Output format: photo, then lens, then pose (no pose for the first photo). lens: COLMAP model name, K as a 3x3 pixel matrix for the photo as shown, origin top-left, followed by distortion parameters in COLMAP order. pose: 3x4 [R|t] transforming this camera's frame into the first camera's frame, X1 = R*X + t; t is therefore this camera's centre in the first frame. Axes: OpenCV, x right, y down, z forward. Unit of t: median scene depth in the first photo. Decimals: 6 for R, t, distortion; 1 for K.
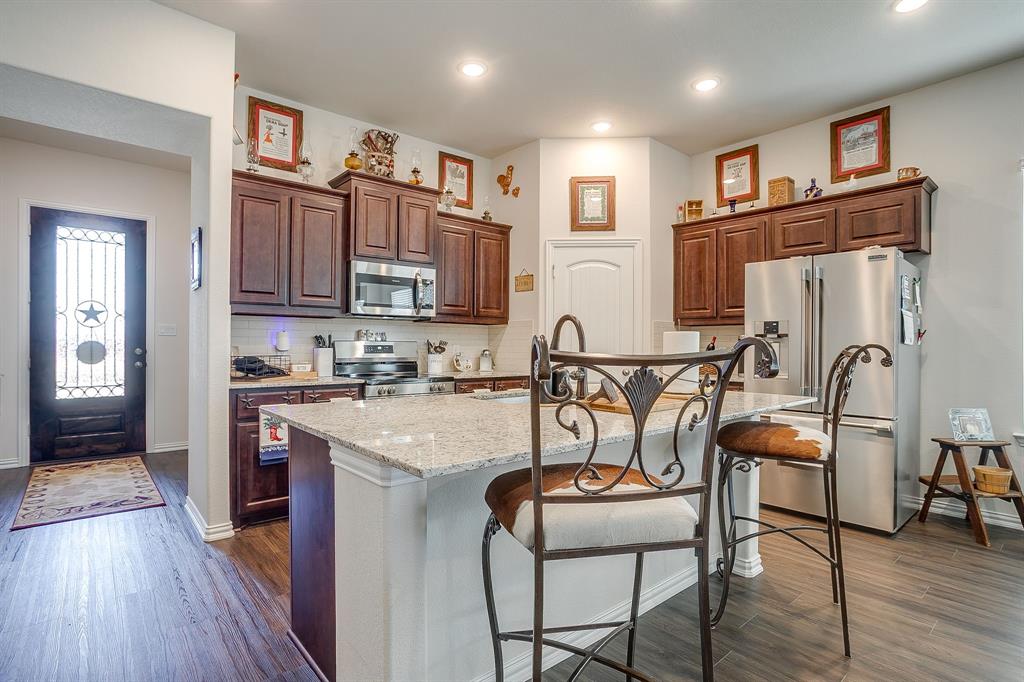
lens RADIAL K [[498.0, 0, 505.4], [0, 498.0, 343.2], [0, 0, 1]] dist [-0.053506, 0.023911]
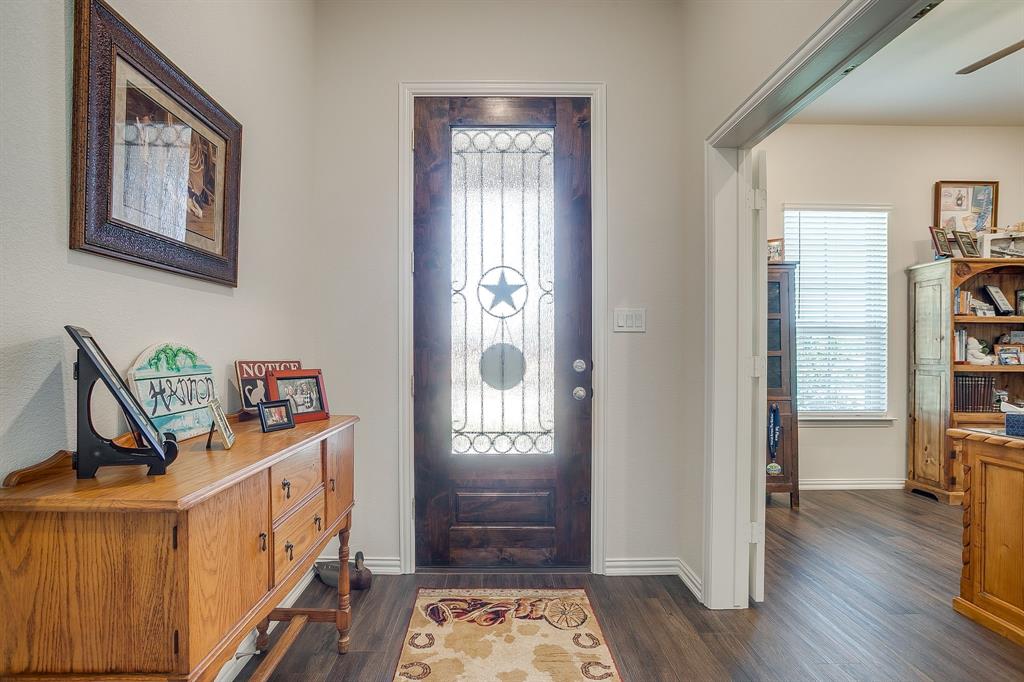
lens RADIAL K [[498.0, 0, 508.6], [0, 498.0, 335.5], [0, 0, 1]] dist [-0.053506, 0.023911]
pose [[0.773085, 0.000084, -0.634303, -0.565967], [0.003557, 0.999984, 0.004467, -0.017869], [0.634293, -0.005709, 0.773072, 0.656234]]
